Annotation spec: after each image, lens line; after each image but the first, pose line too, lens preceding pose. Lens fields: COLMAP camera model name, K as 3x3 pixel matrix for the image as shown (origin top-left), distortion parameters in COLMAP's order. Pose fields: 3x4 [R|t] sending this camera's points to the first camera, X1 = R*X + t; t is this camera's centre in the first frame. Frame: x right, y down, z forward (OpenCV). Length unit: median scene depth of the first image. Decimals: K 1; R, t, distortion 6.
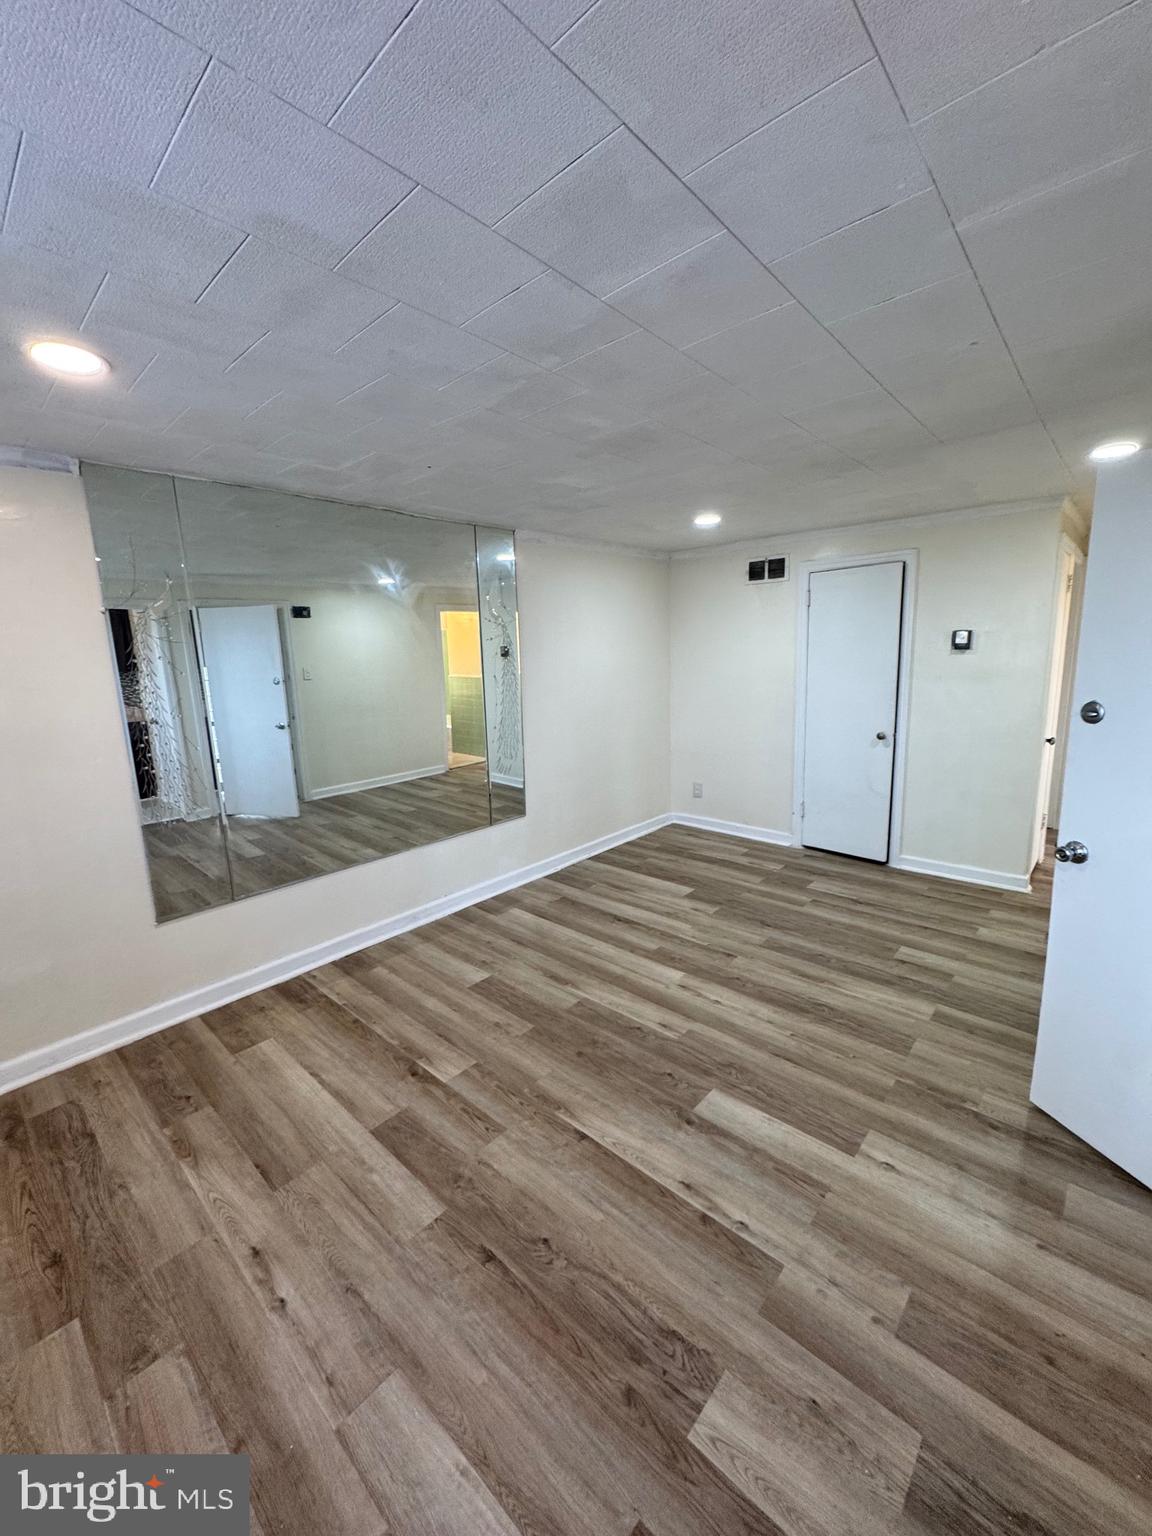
lens RADIAL K [[614.8, 0, 577.7], [0, 614.8, 762.6], [0, 0, 1]] dist [-0.001774, 0.000394]
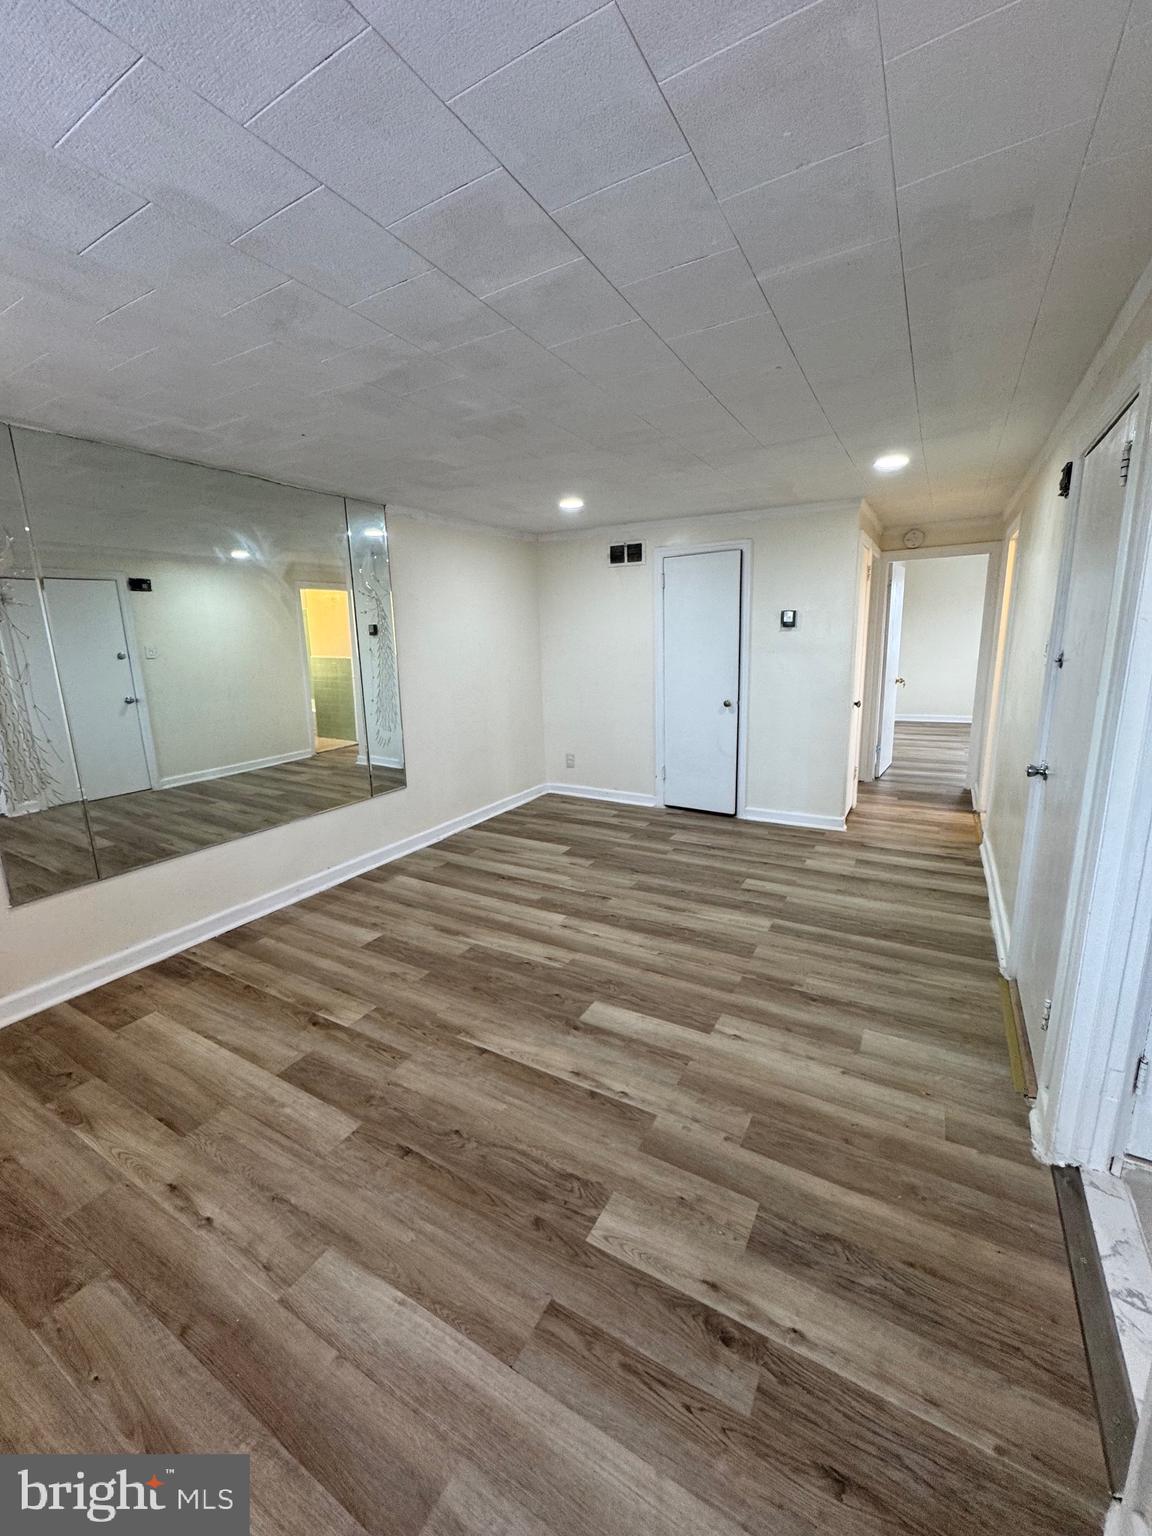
lens RADIAL K [[614.8, 0, 577.7], [0, 614.8, 762.6], [0, 0, 1]] dist [-0.001774, 0.000394]
pose [[0.977425, -0.036590, 0.208092, -0.032398], [0.032491, 0.999205, 0.023085, 0.056198], [-0.208771, -0.015803, 0.977837, -0.103751]]
